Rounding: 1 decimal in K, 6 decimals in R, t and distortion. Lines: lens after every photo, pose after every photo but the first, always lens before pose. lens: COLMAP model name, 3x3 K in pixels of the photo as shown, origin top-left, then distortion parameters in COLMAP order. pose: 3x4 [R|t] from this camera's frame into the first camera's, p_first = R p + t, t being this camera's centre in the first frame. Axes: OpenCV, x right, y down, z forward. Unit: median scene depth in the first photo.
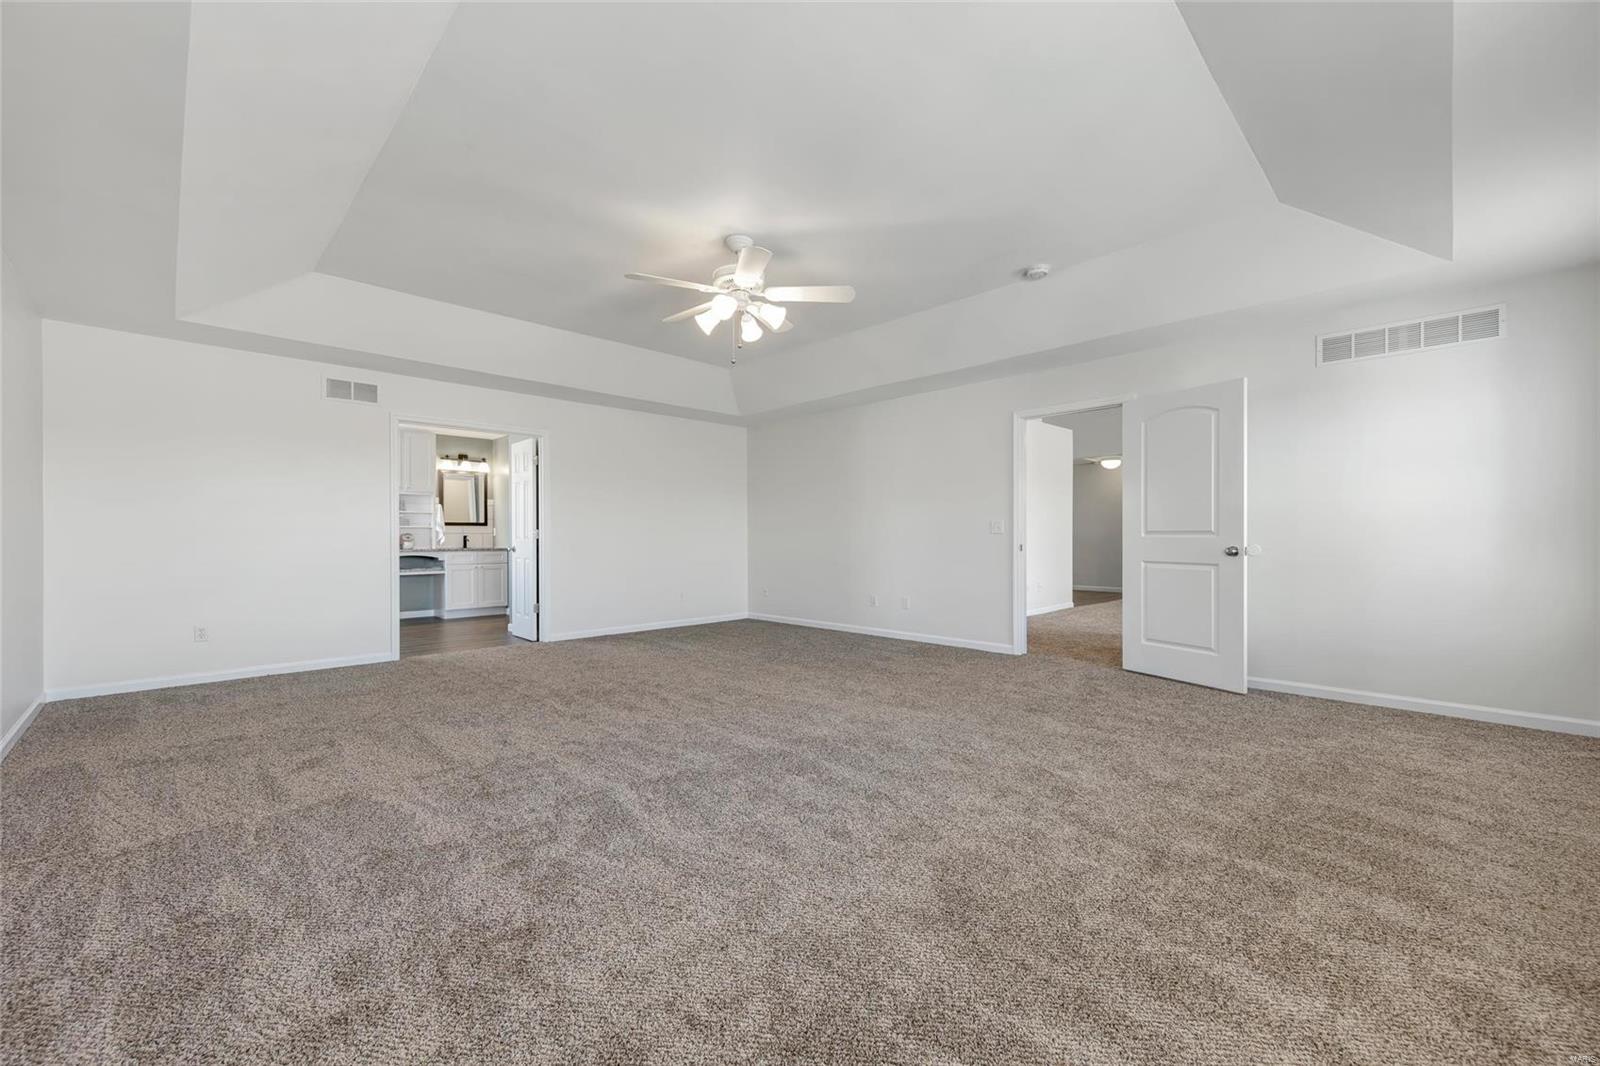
lens RADIAL K [[638.4, 0, 802.1], [0, 638.4, 534.6], [0, 0, 1]] dist [0.007746, -0.000130]
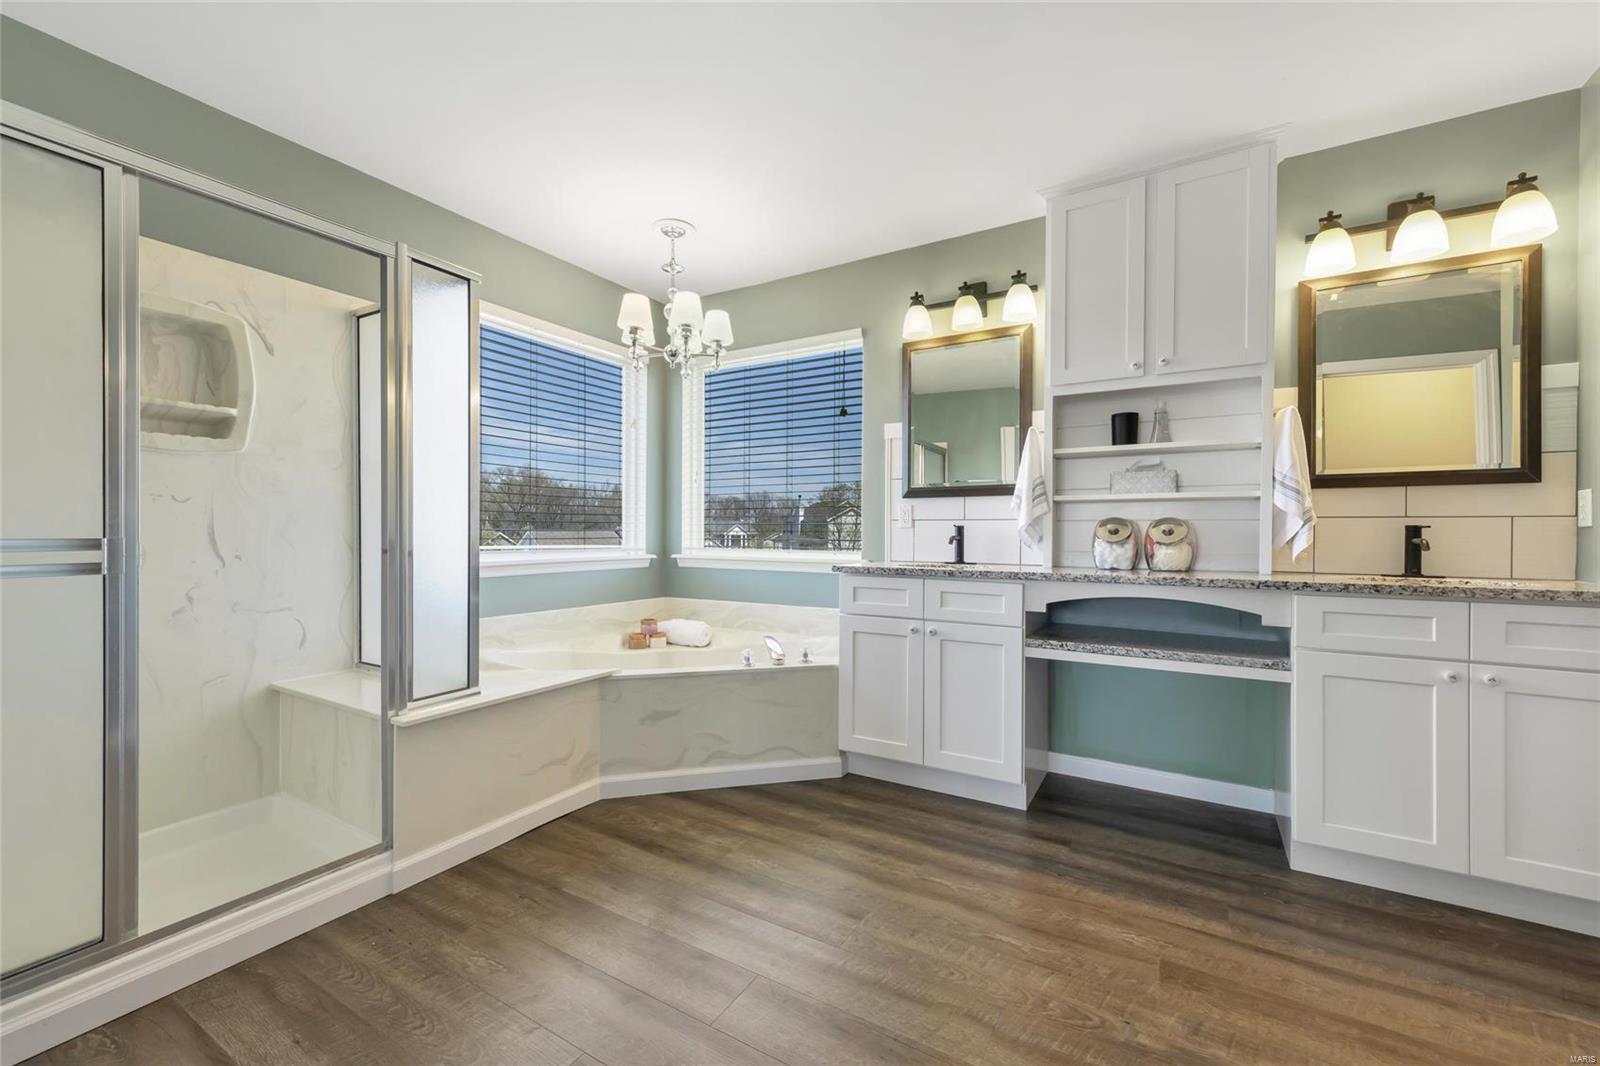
lens RADIAL K [[638.4, 0, 802.1], [0, 638.4, 534.6], [0, 0, 1]] dist [0.007746, -0.000130]
pose [[0.259415, 0.004605, -0.965755, -0.354012], [-0.000217, 0.999989, 0.004710, 0.003804], [0.965766, -0.001012, 0.259413, 0.717630]]
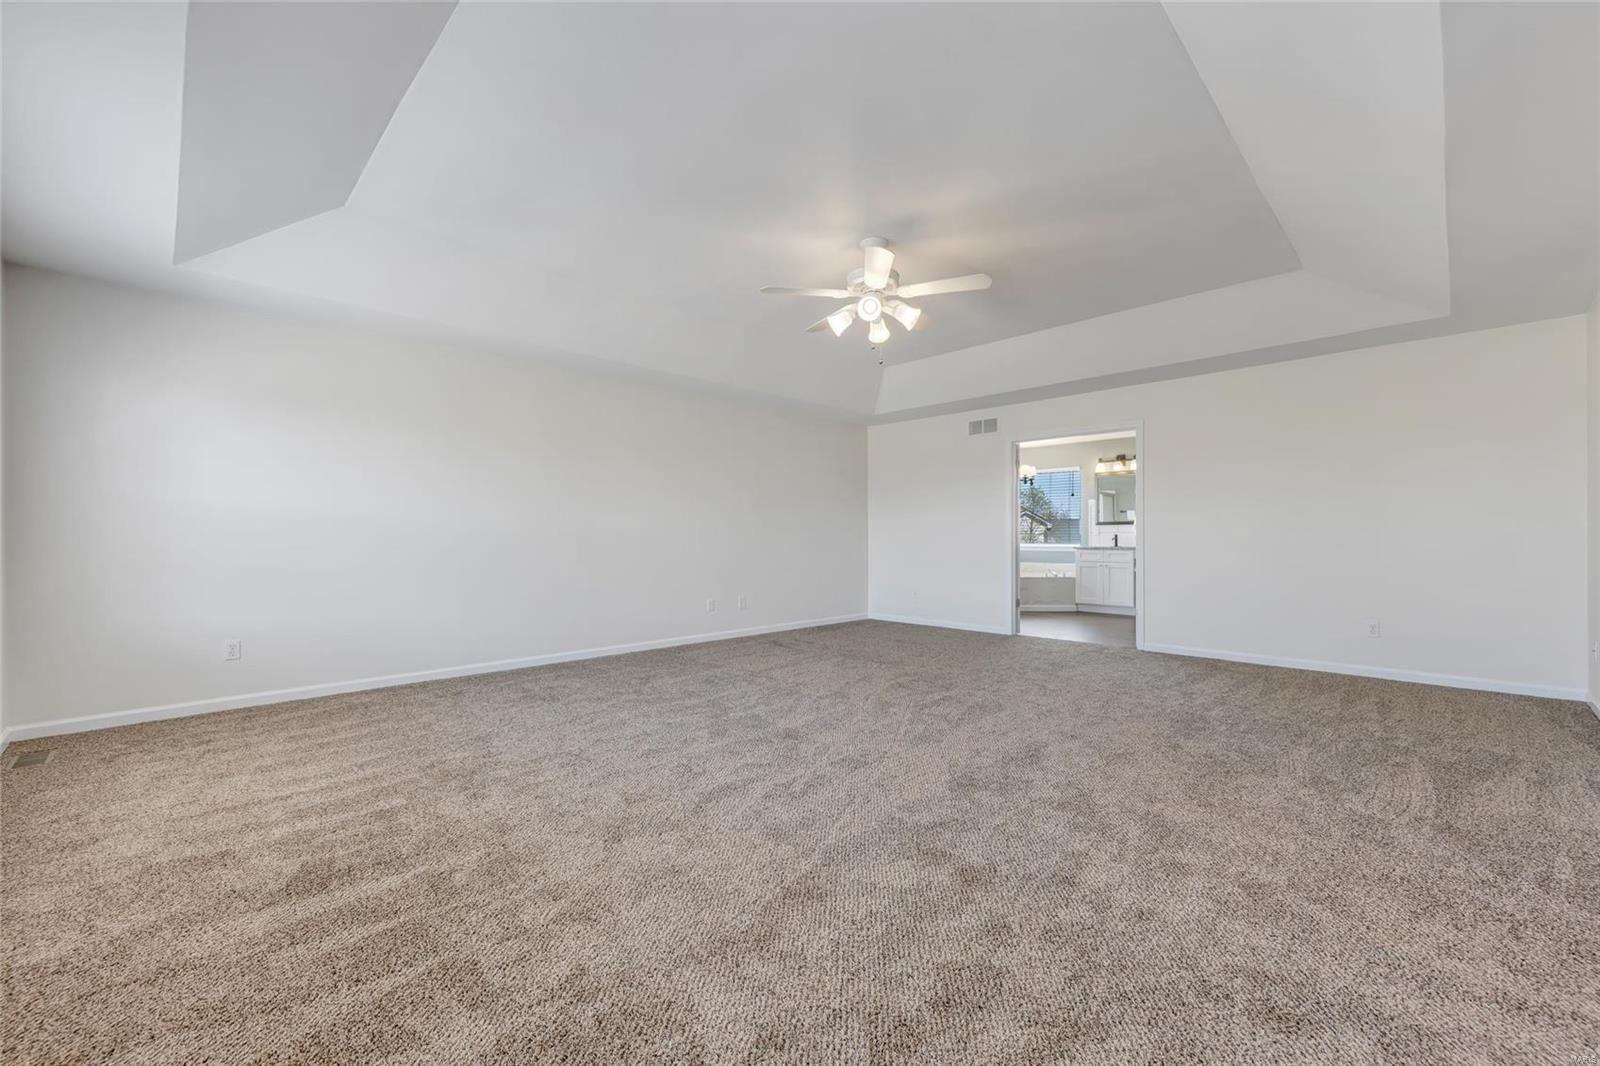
lens RADIAL K [[638.4, 0, 802.1], [0, 638.4, 534.6], [0, 0, 1]] dist [0.007746, -0.000130]
pose [[0.012940, -0.002220, -0.999914, 0.376567], [0.003840, 0.999990, -0.002170, 0.001677], [0.999909, -0.003812, 0.012948, 0.360935]]
